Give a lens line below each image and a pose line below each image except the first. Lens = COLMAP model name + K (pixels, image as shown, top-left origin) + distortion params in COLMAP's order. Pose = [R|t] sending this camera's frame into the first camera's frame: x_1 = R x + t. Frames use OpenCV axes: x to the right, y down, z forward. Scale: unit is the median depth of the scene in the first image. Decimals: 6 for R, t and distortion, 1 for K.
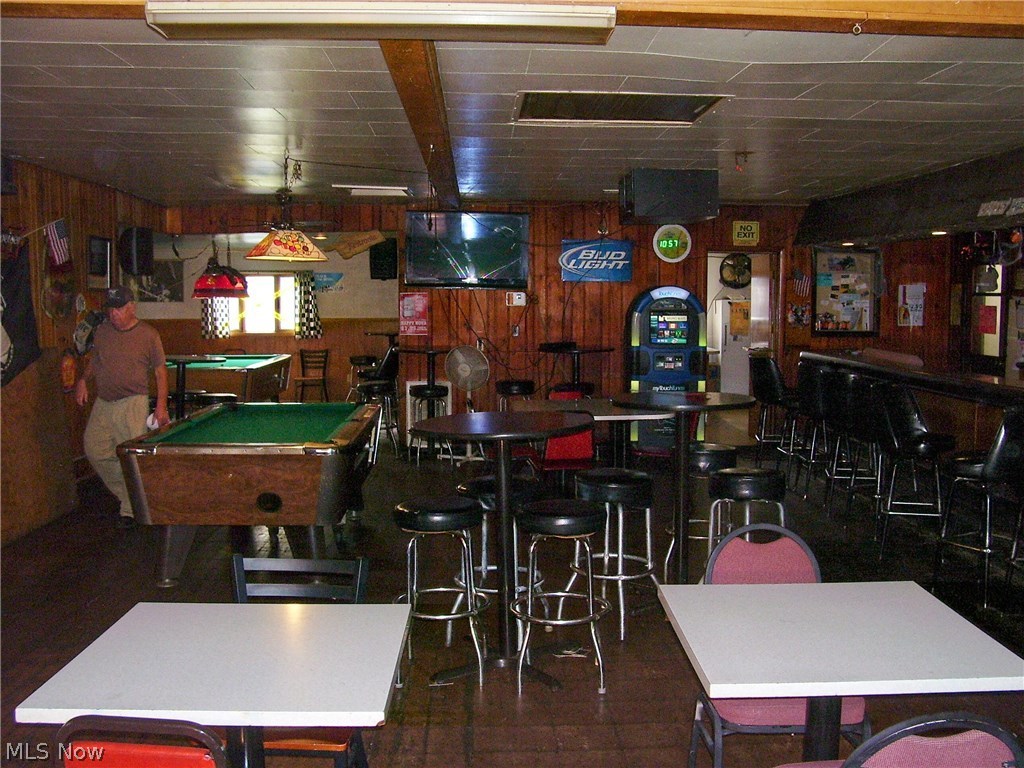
lens RADIAL K [[1047.0, 0, 509.2], [0, 1047.0, 378.3], [0, 0, 1]] dist [-0.141300, 0.000000]
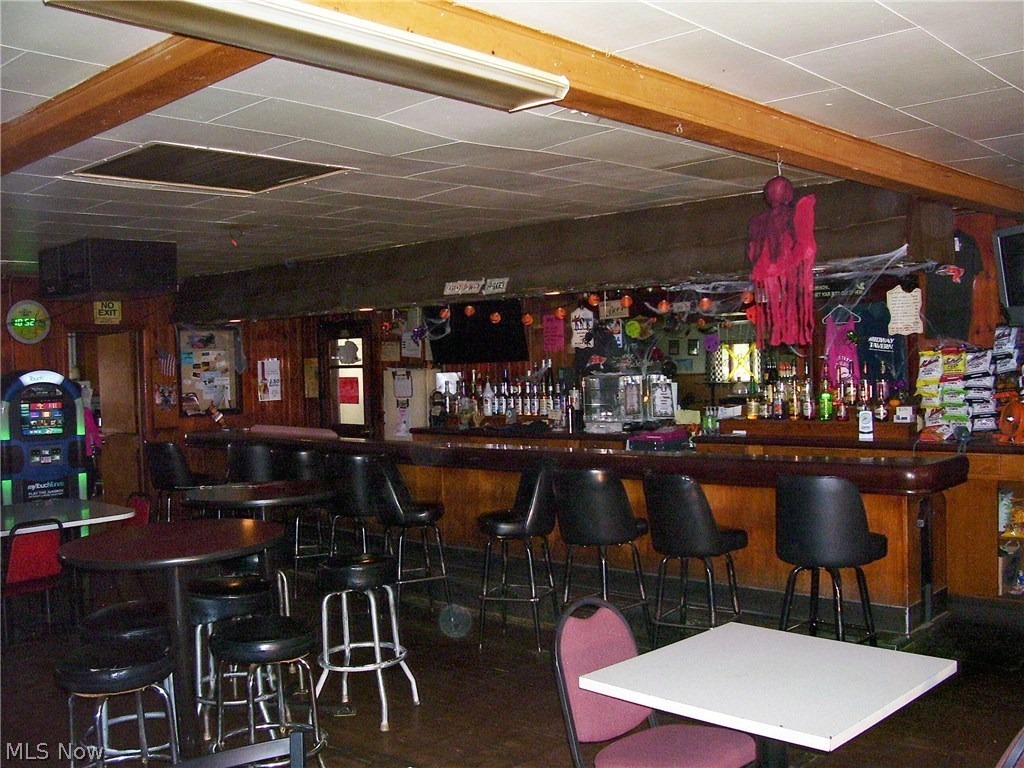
lens RADIAL K [[1047.0, 0, 513.2], [0, 1047.0, 387.7], [0, 0, 1]] dist [-0.141300, 0.000000]
pose [[0.701011, -0.038966, 0.712085, -0.172739], [0.084831, 0.995973, -0.029011, -0.013686], [-0.708087, 0.080744, 0.701494, 0.105032]]
